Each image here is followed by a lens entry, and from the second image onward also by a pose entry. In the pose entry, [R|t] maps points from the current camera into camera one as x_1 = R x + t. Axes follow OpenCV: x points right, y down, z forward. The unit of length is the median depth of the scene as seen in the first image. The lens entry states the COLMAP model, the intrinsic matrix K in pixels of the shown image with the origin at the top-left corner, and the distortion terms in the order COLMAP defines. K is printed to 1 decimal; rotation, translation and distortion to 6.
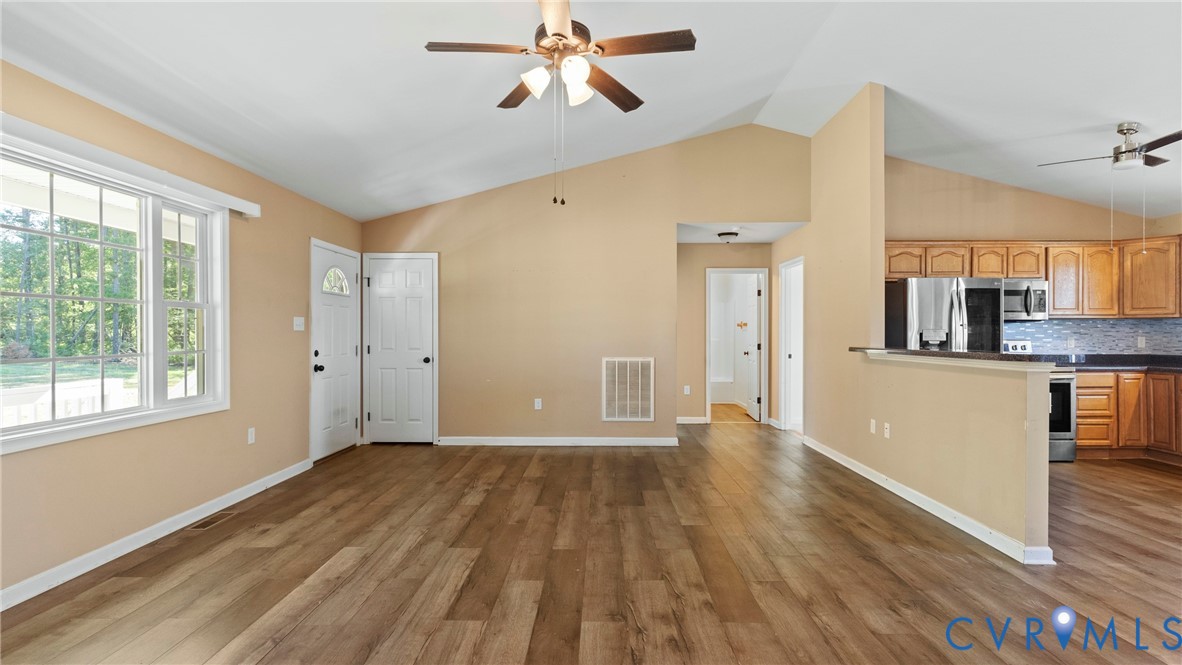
lens RADIAL K [[562.8, 0, 597.1], [0, 562.8, 334.3], [0, 0, 1]] dist [0.004275, -0.001173]
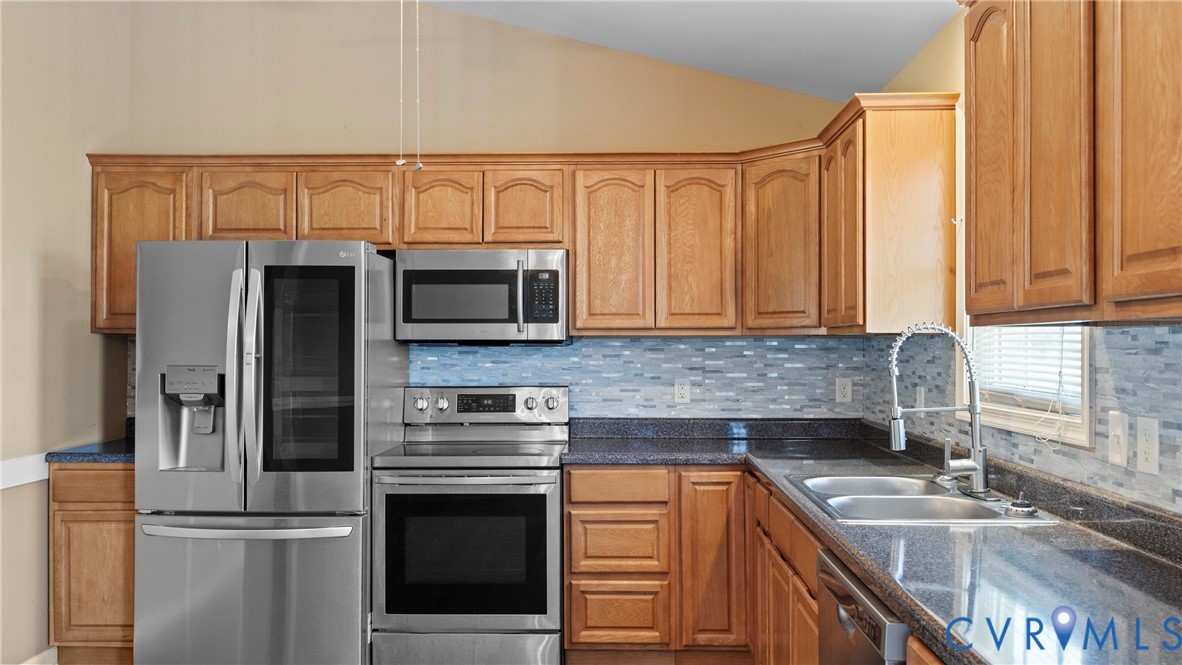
lens RADIAL K [[920.0, 0, 598.2], [0, 920.0, 338.8], [0, 0, 1]] dist [-0.006400, 0.008150]
pose [[0.999831, -0.000205, -0.018396, 0.878093], [0.000039, 0.999959, -0.009012, -0.021434], [0.018397, 0.009010, 0.999790, 0.321022]]
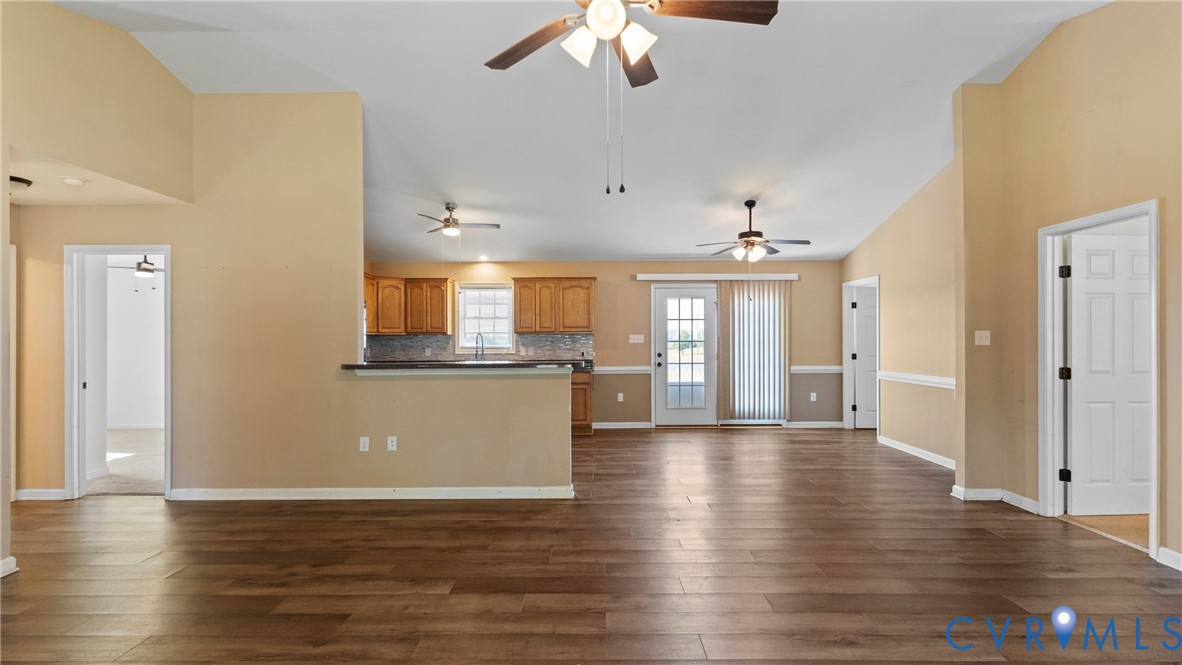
lens RADIAL K [[562.8, 0, 589.1], [0, 562.8, 335.6], [0, 0, 1]] dist [0.004275, -0.001173]
pose [[0.000260, 0.007239, 0.999974, -0.430493], [0.008265, 0.999940, -0.007241, -0.013635], [-0.999966, 0.008267, 0.000200, 0.524358]]
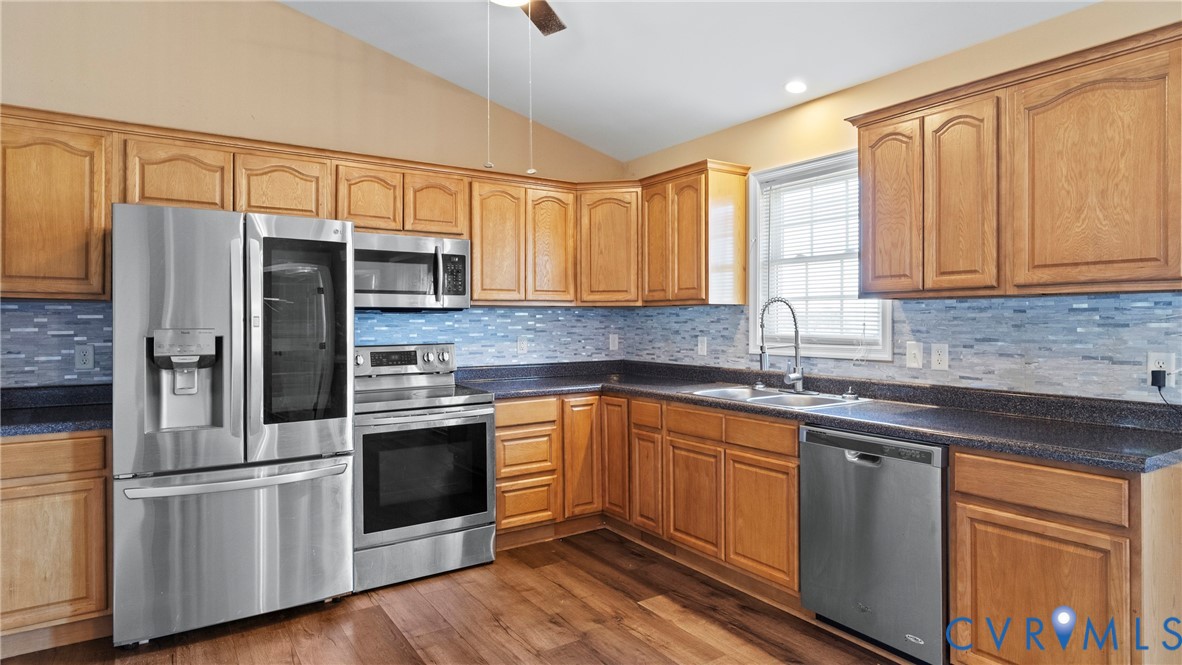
lens RADIAL K [[658.3, 0, 590.7], [0, 658.3, 320.5], [0, 0, 1]] dist [0.001144, -0.000516]
pose [[0.827684, -0.002423, 0.561189, 0.553152], [0.003498, 0.999994, -0.000843, -0.012930], [-0.561183, 0.002661, 0.827687, 0.400291]]
